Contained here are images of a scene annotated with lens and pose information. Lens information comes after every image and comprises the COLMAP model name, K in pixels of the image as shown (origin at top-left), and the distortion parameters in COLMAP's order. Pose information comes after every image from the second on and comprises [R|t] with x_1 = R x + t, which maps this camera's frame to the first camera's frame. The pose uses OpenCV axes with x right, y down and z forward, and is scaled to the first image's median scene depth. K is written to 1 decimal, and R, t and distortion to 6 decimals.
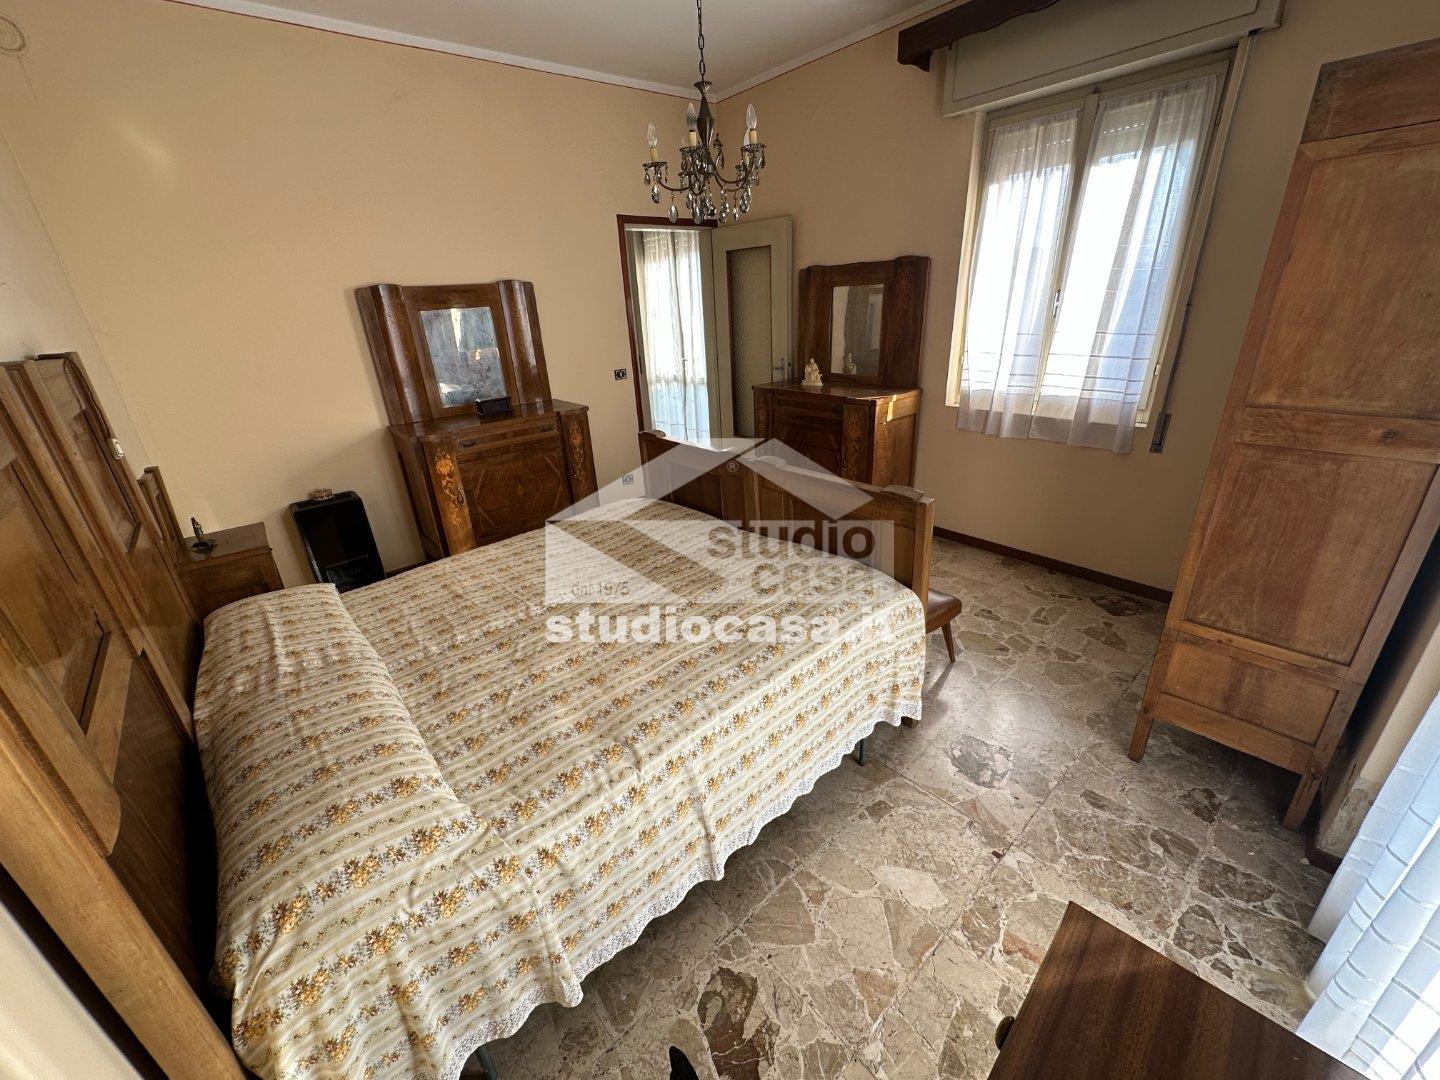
lens RADIAL K [[571.6, 0, 718.9], [0, 571.6, 540.7], [0, 0, 1]] dist [-0.003379, -0.000249]
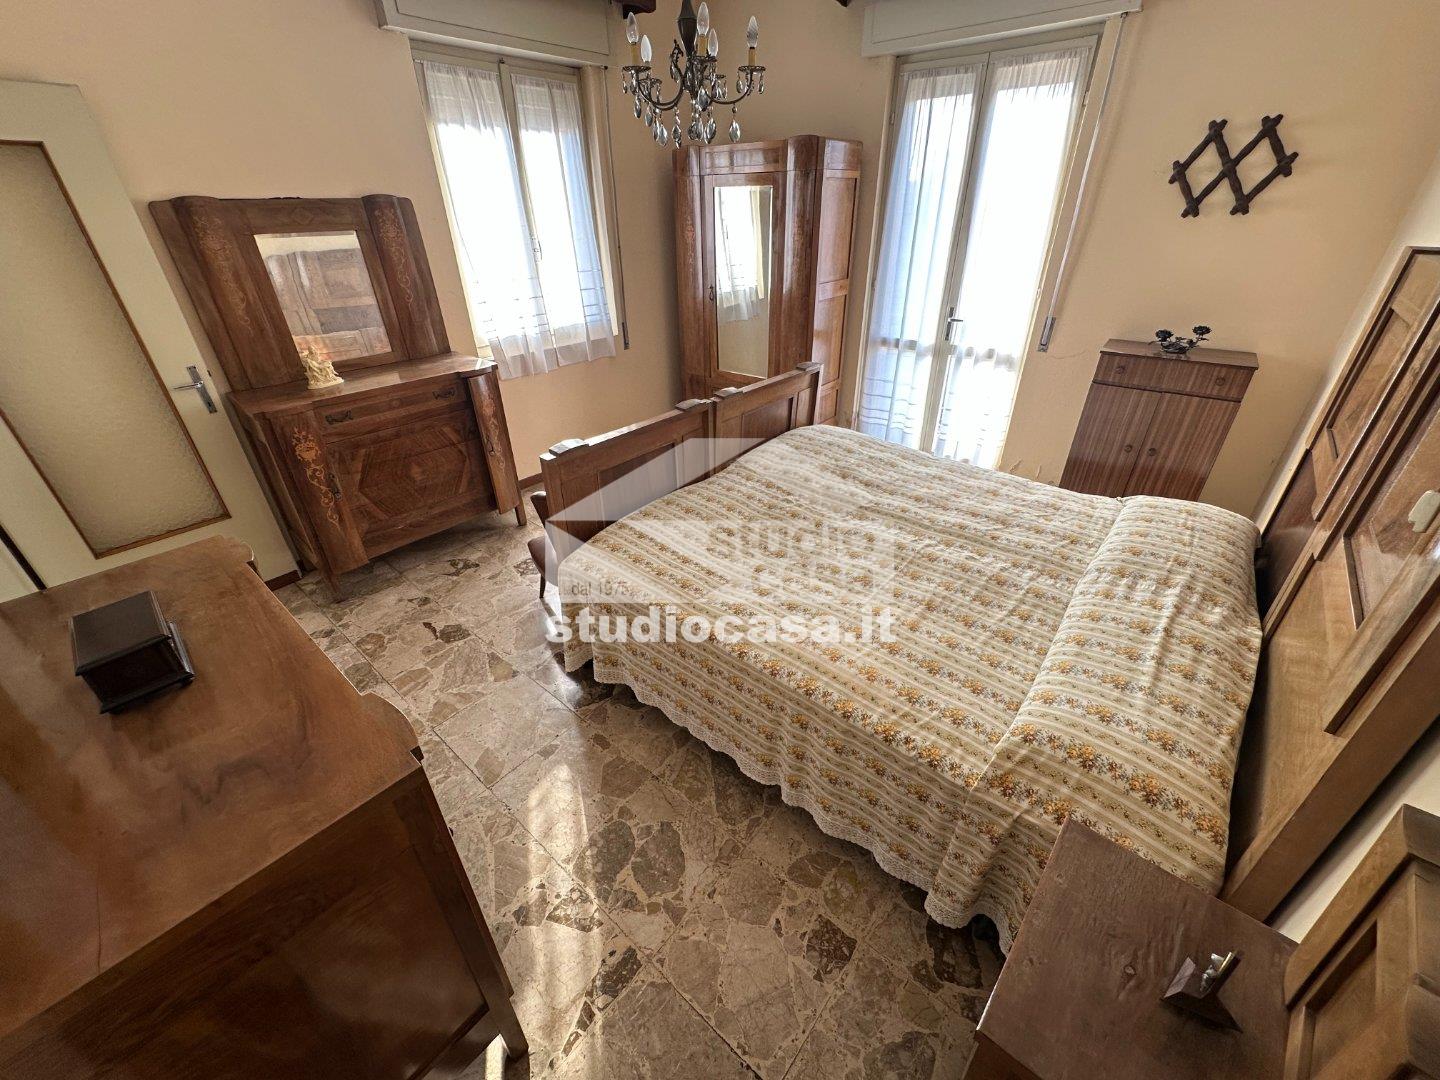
lens RADIAL K [[571.6, 0, 723.0], [0, 571.6, 542.1], [0, 0, 1]] dist [-0.003379, -0.000249]
pose [[-0.147486, -0.452079, 0.879700, -1.309648], [0.415264, 0.778932, 0.469915, -0.573371], [-0.897666, 0.434614, 0.072850, 1.406227]]
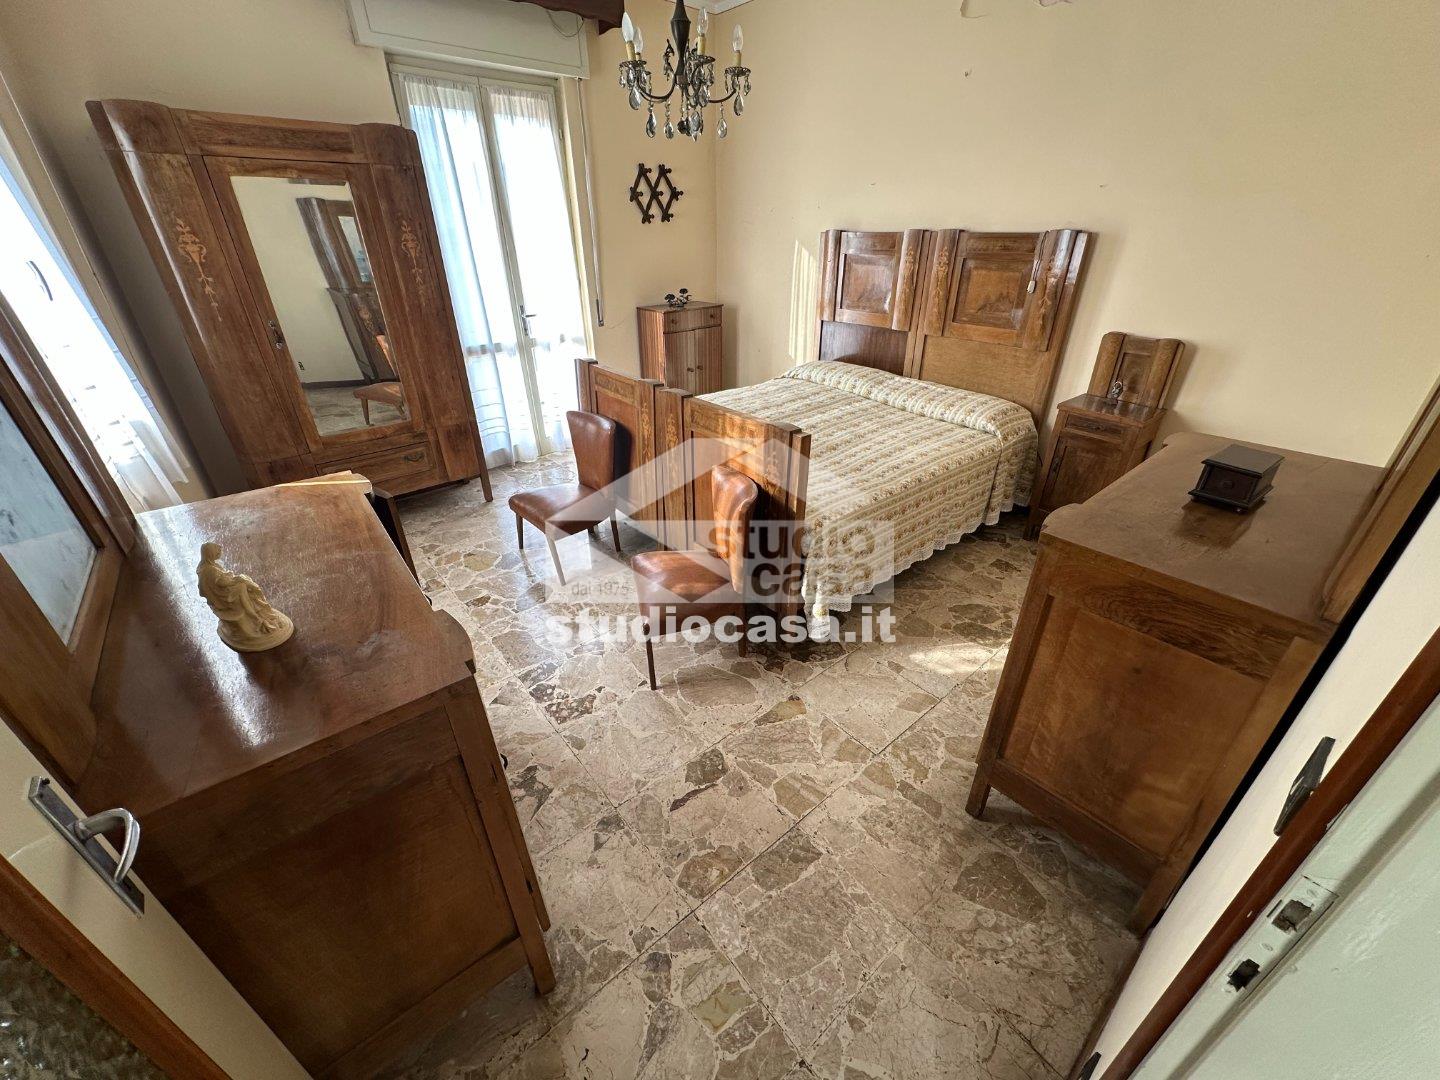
lens RADIAL K [[571.6, 0, 718.0], [0, 571.6, 542.2], [0, 0, 1]] dist [-0.003379, -0.000249]
pose [[-0.997862, 0.041691, 0.050326, -0.108707], [0.065303, 0.606479, 0.792413, -1.089029], [0.002515, 0.794006, -0.607905, 2.554951]]
